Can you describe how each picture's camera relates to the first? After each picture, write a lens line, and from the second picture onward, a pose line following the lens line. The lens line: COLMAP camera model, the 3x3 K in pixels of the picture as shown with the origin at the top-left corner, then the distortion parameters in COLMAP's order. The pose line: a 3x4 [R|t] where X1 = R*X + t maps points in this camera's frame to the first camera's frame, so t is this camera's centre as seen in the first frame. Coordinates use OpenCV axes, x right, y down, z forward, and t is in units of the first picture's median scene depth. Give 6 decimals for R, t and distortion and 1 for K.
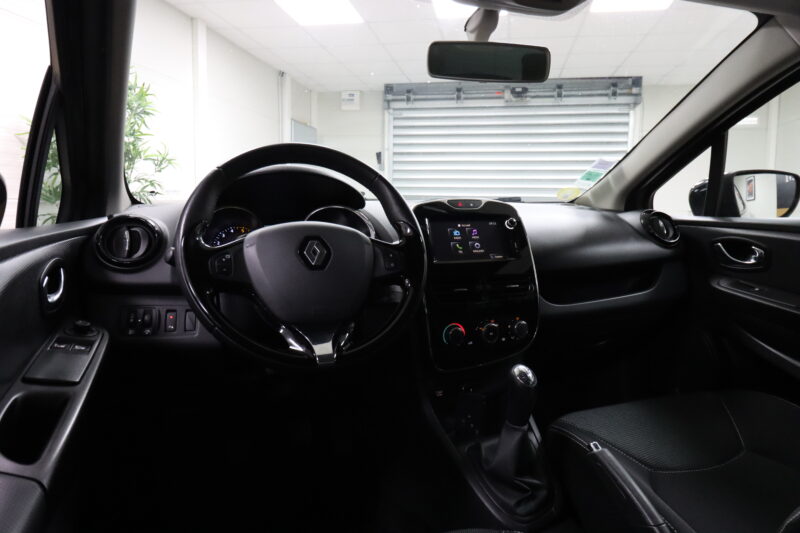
lens RADIAL K [[533.1, 0, 402.4], [0, 533.1, 261.4], [0, 0, 1]] dist [0.007855, -0.003771]
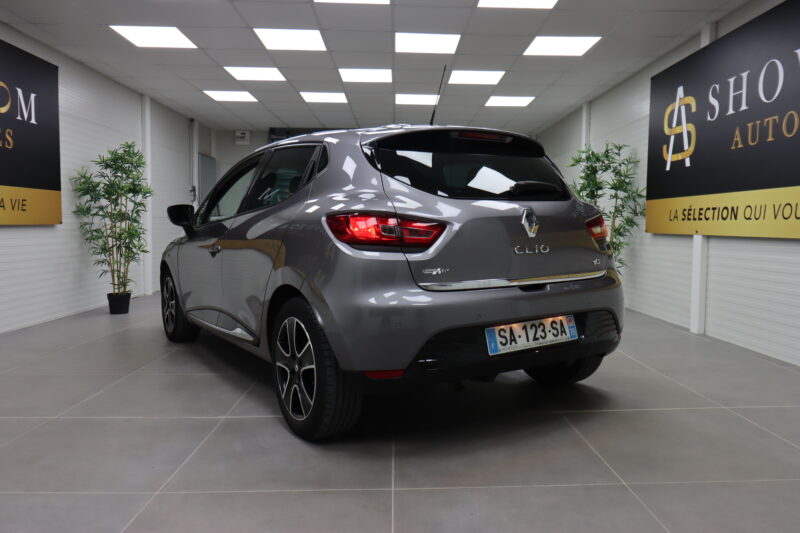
lens RADIAL K [[580.1, 0, 409.1], [0, 580.1, 247.6], [0, 0, 1]] dist [0.005240, 0.000343]
pose [[0.977019, -0.012519, 0.212782, -0.004627], [0.023983, 0.998391, -0.051382, 0.057467], [-0.211796, 0.055305, 0.975748, -0.514980]]
